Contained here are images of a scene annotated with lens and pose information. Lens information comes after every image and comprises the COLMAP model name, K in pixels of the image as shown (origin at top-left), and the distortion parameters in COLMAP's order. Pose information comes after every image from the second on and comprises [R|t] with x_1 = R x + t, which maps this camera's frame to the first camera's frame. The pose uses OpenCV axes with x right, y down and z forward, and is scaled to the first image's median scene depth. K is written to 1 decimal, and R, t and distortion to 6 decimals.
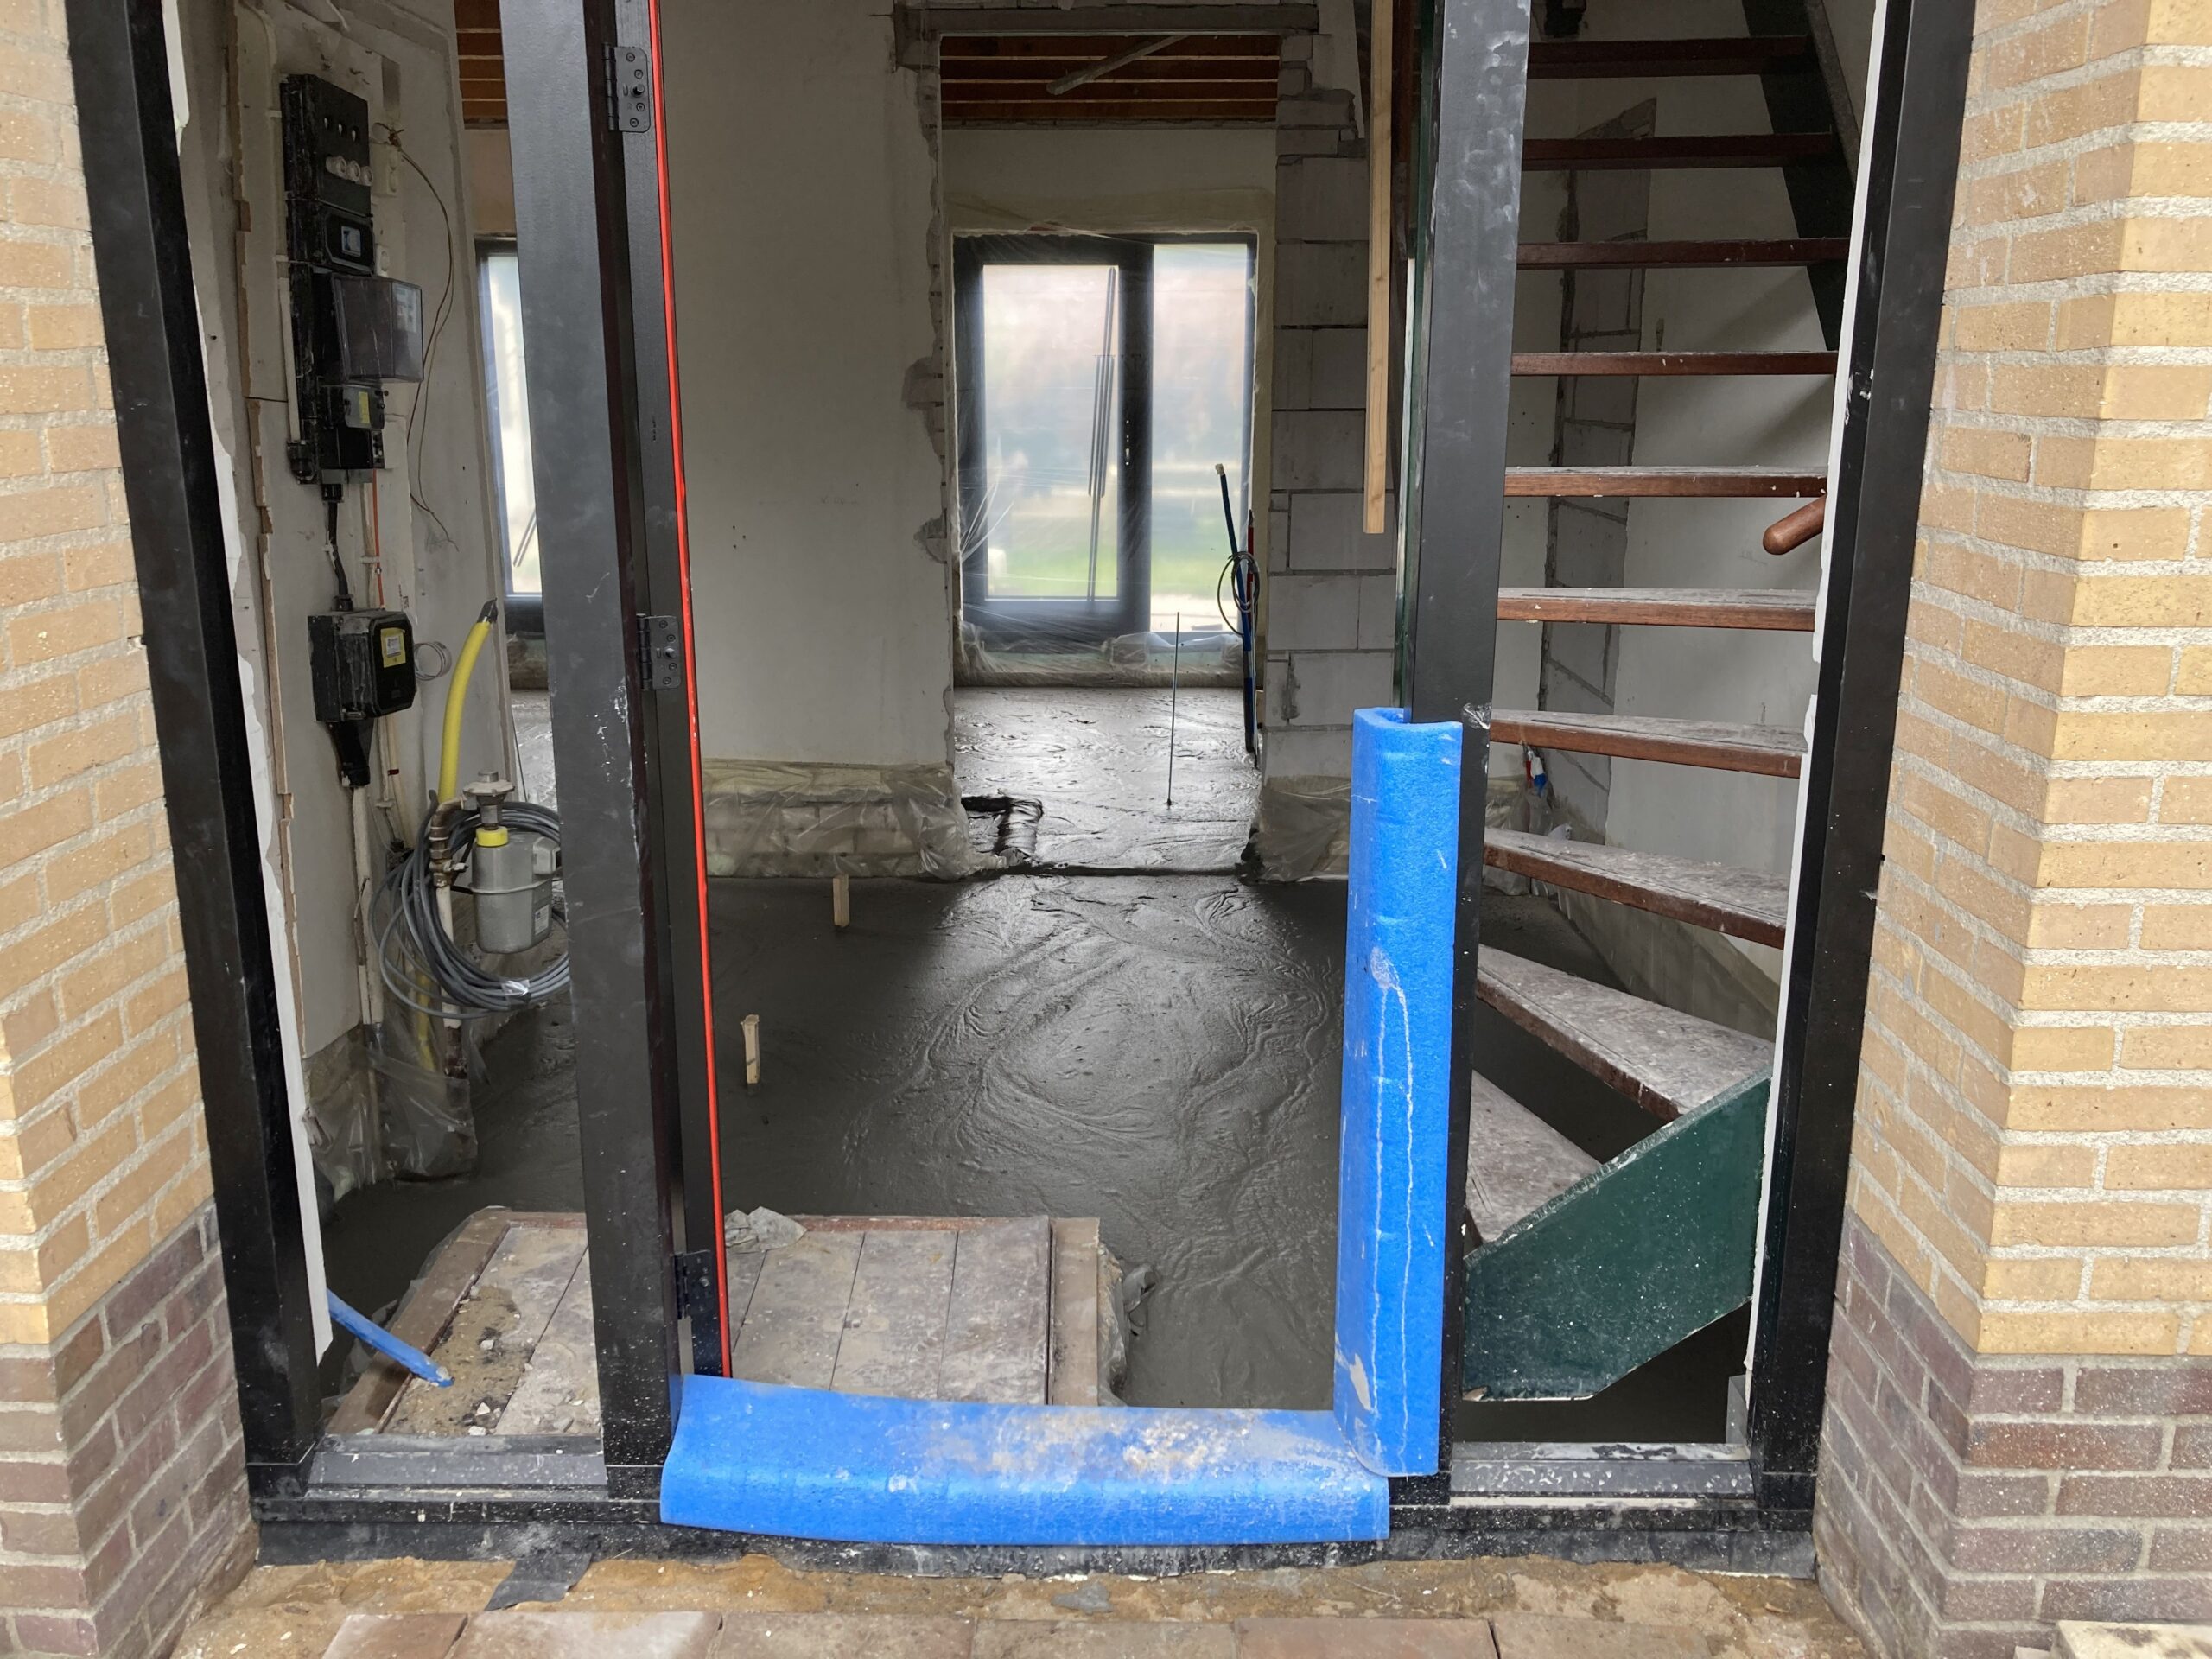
lens RADIAL K [[1857.1, 0, 1101.6], [0, 1857.1, 836.3], [0, 0, 1]] dist [0.038590, -0.033001]
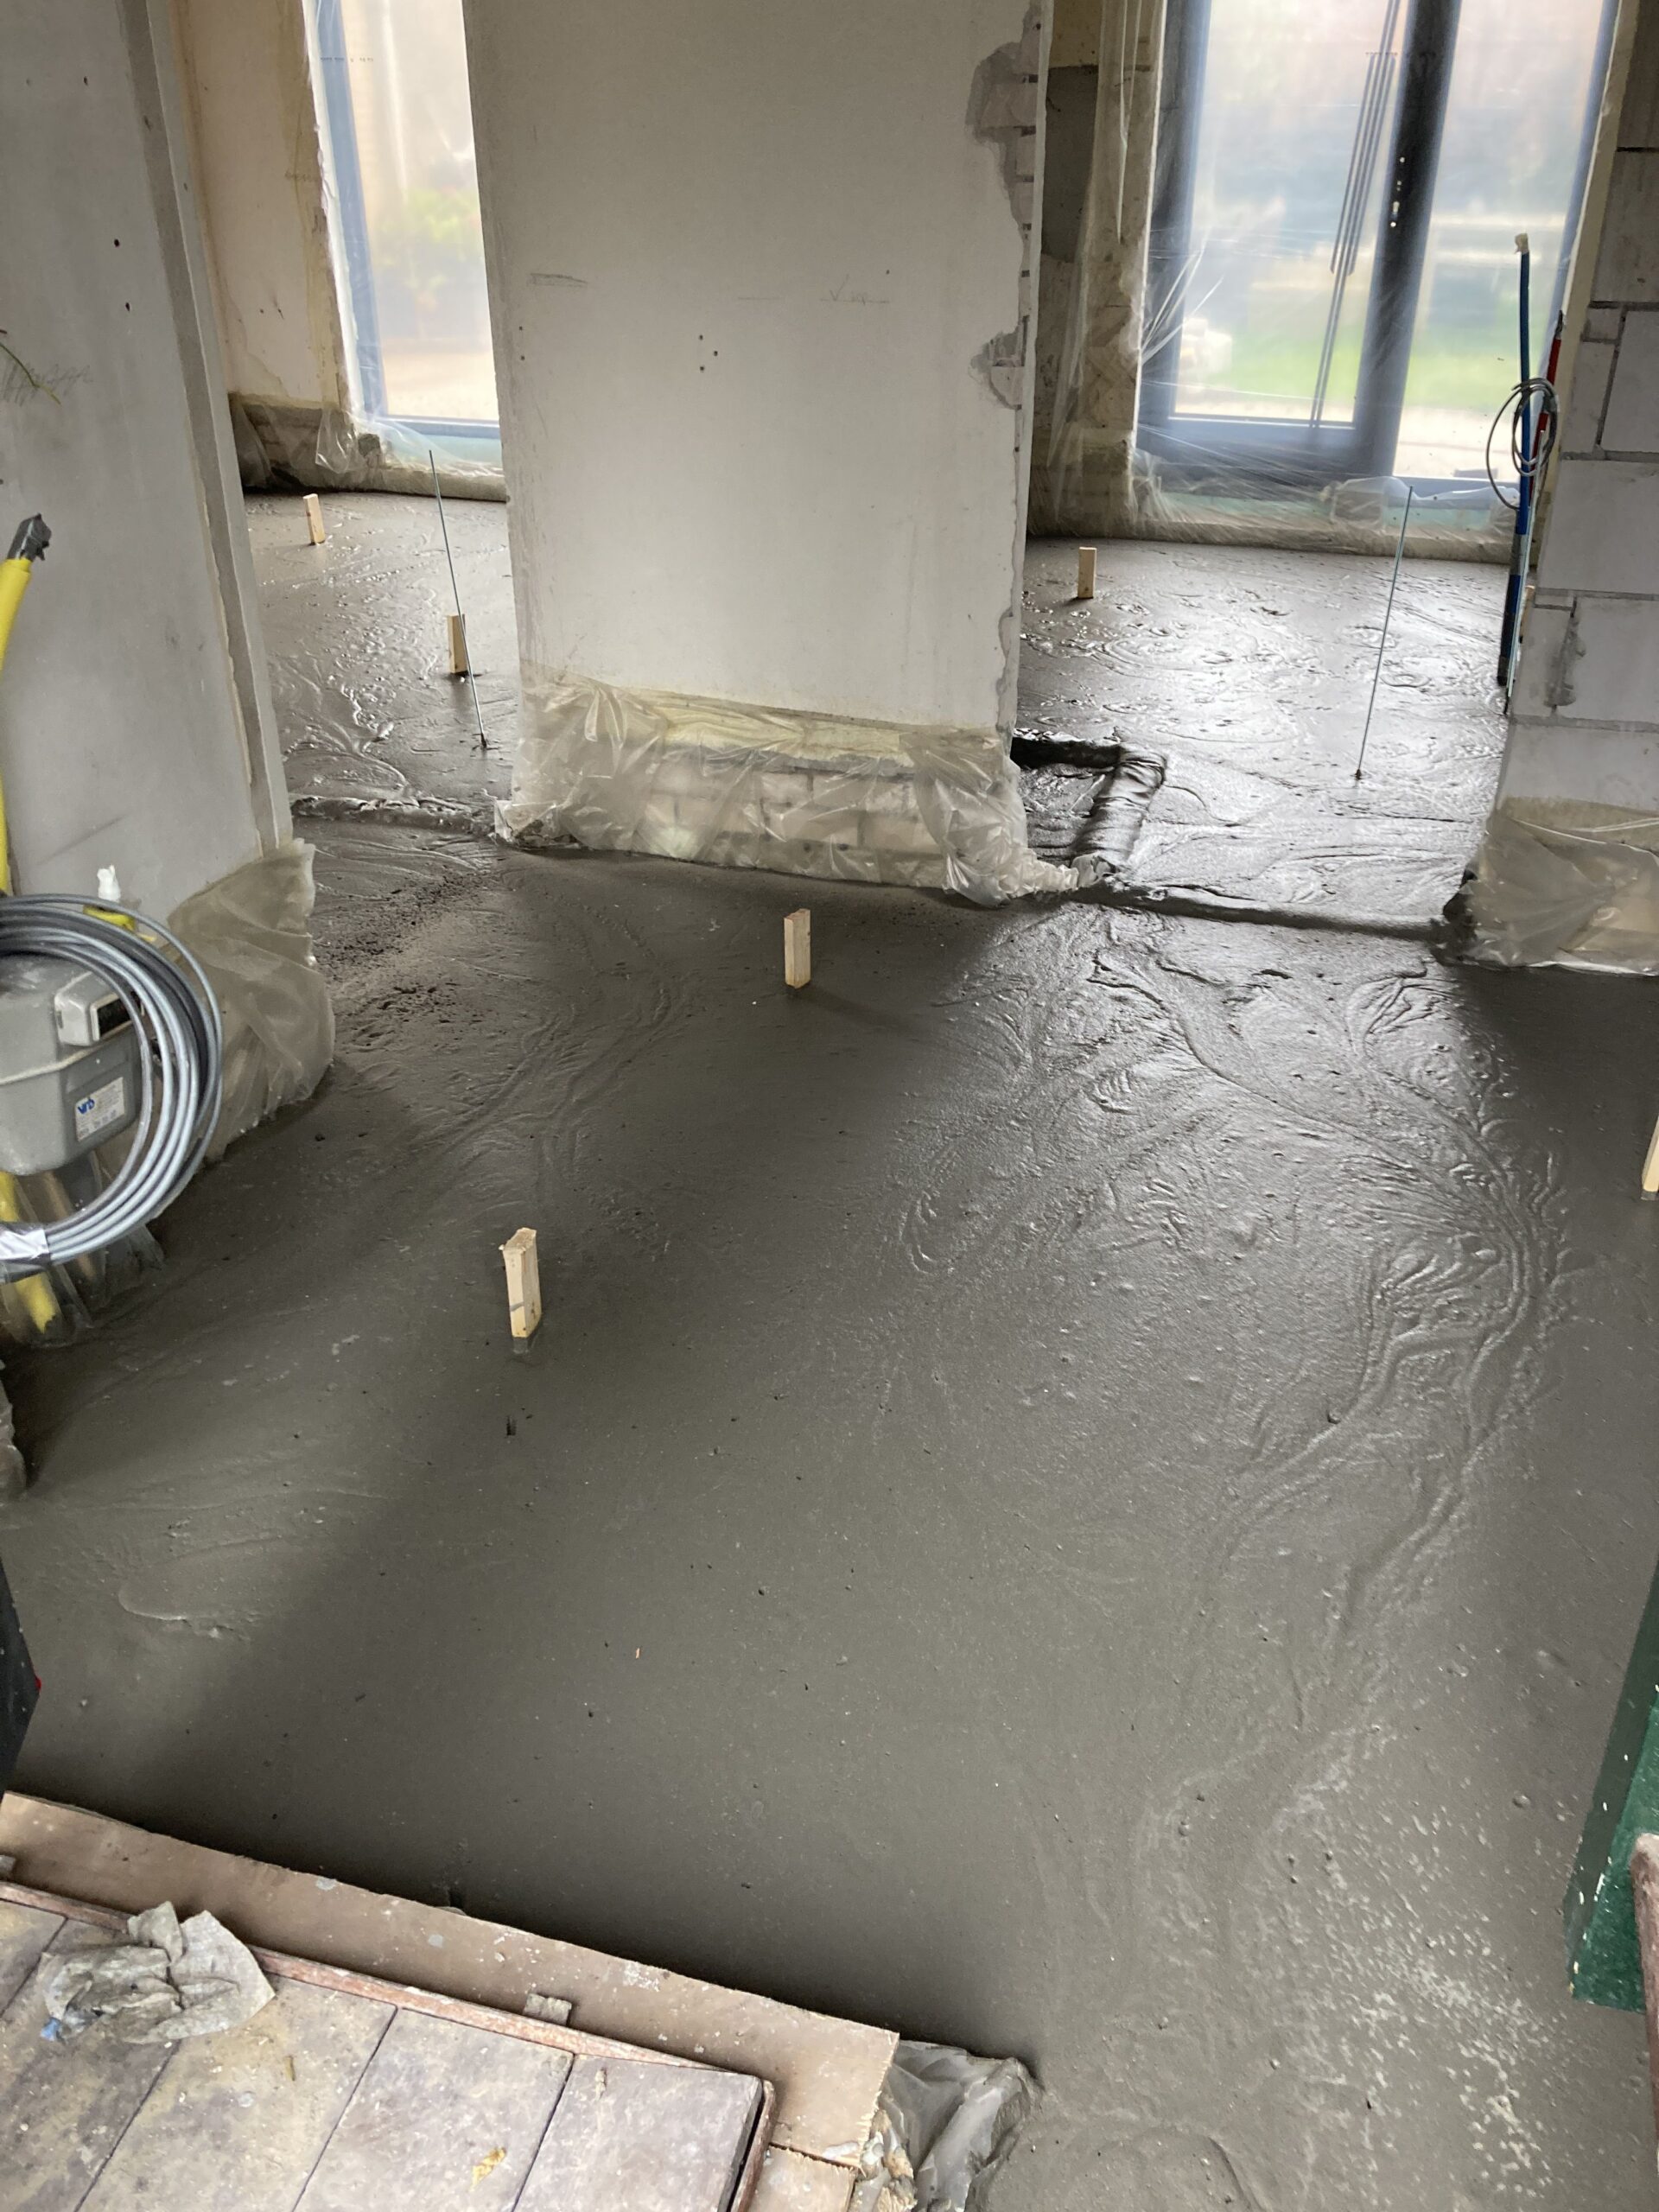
lens RADIAL K [[1857.1, 0, 830.1], [0, 1857.1, 1090.6], [0, 0, 1]] dist [0.038590, -0.033001]
pose [[0.961547, 0.129068, -0.242423, 0.036311], [-0.065532, 0.965019, 0.253858, -0.078656], [0.266708, -0.228210, 0.936369, 0.331694]]
